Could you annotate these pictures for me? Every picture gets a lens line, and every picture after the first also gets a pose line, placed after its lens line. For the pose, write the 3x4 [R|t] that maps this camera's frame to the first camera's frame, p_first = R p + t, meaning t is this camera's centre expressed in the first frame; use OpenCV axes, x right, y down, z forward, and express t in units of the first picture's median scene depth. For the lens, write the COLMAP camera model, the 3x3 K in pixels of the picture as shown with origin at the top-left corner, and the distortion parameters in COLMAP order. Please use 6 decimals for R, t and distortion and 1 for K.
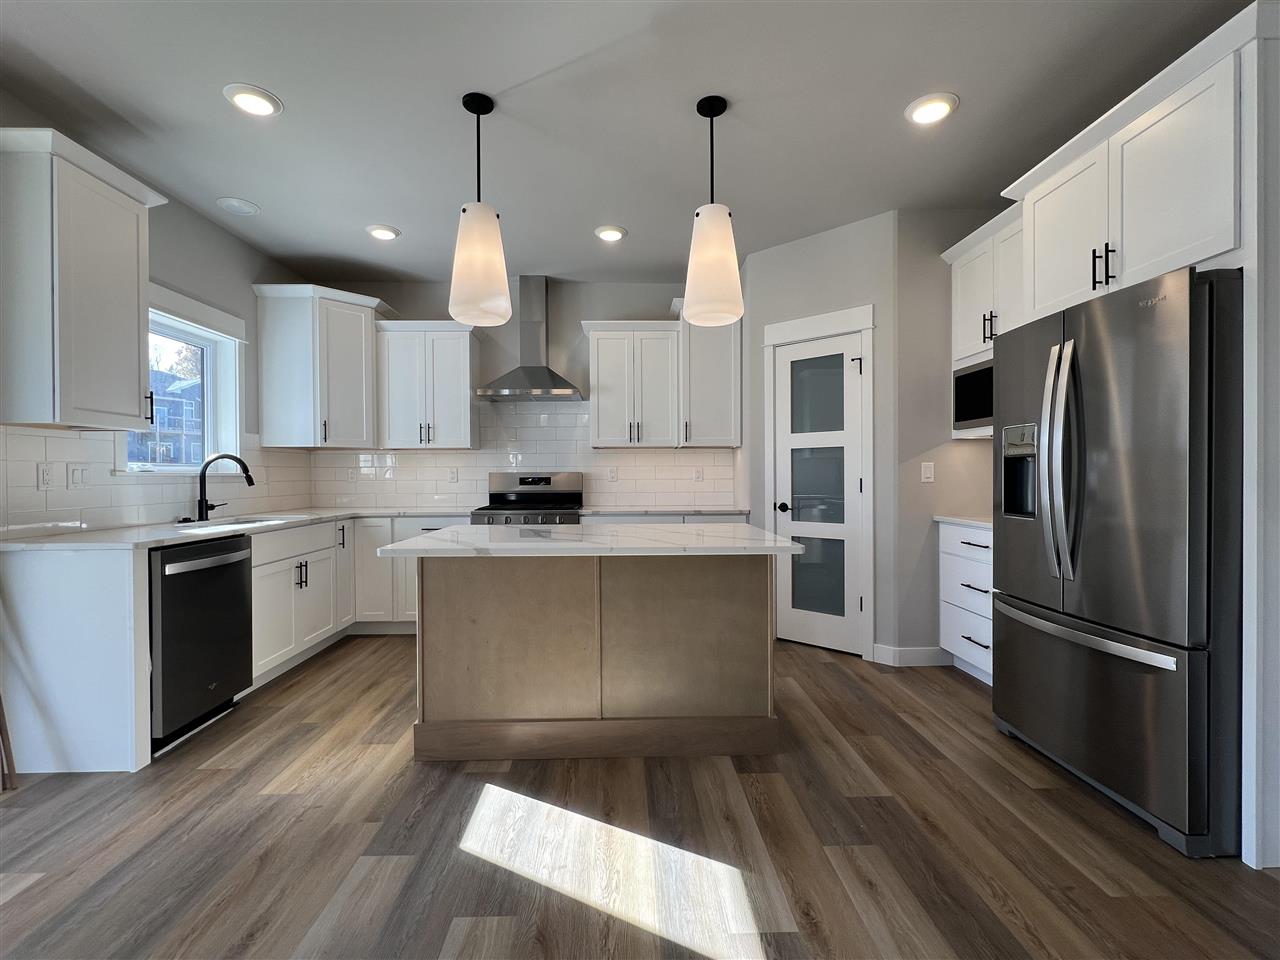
lens RADIAL K [[581.5, 0, 640.0], [0, 581.5, 480.0], [0, 0, 1]] dist [-0.000019, 0.000022]
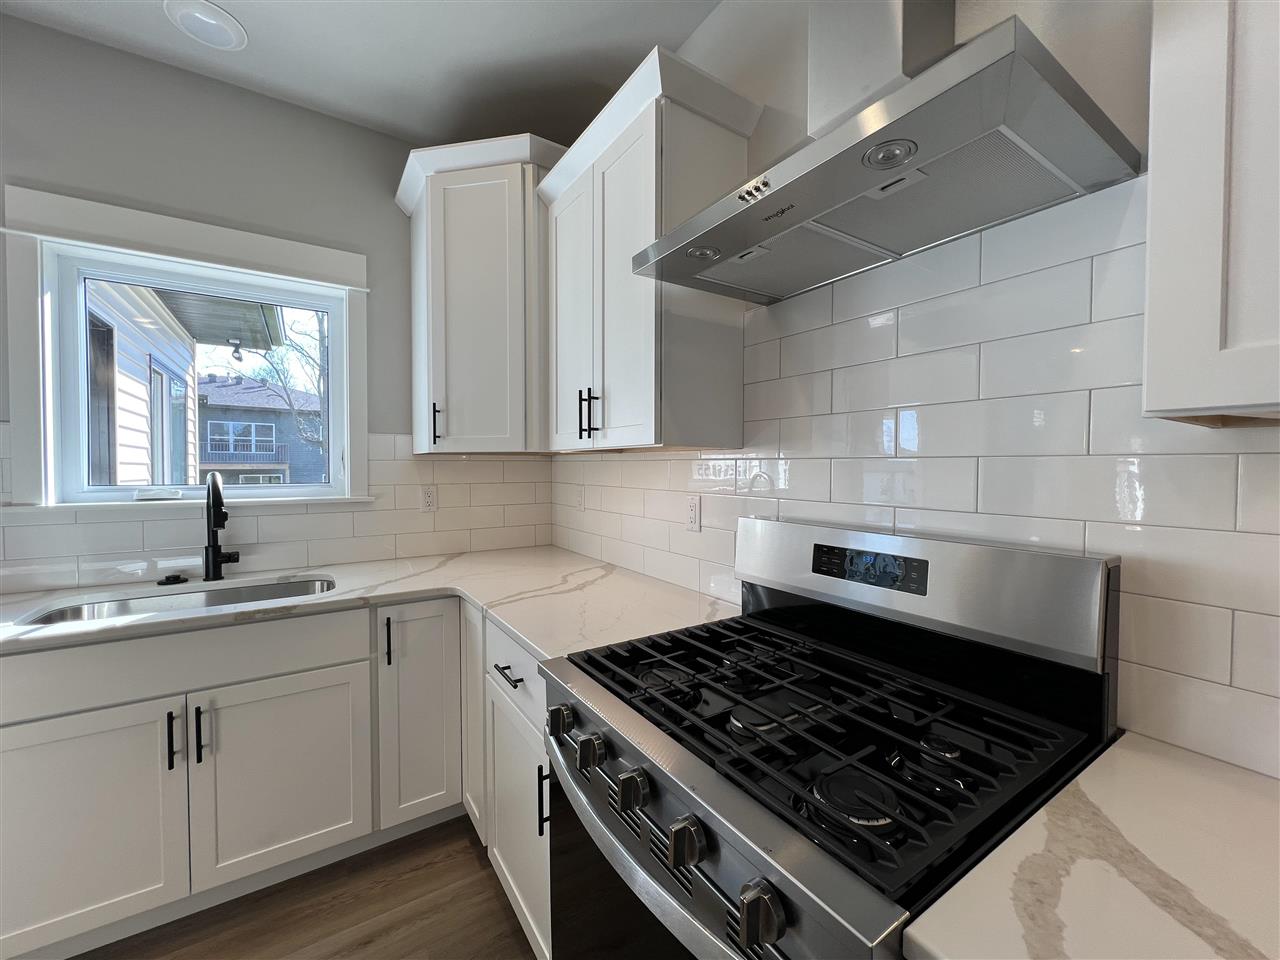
lens RADIAL K [[511.3, 0, 640.0], [0, 511.3, 480.0], [0, 0, 1]] dist [-0.000818, -0.000029]
pose [[0.513371, 0.028494, -0.857694, -0.045548], [-0.013272, 0.999593, 0.025264, -0.049440], [0.858064, -0.001586, 0.513540, 0.969912]]
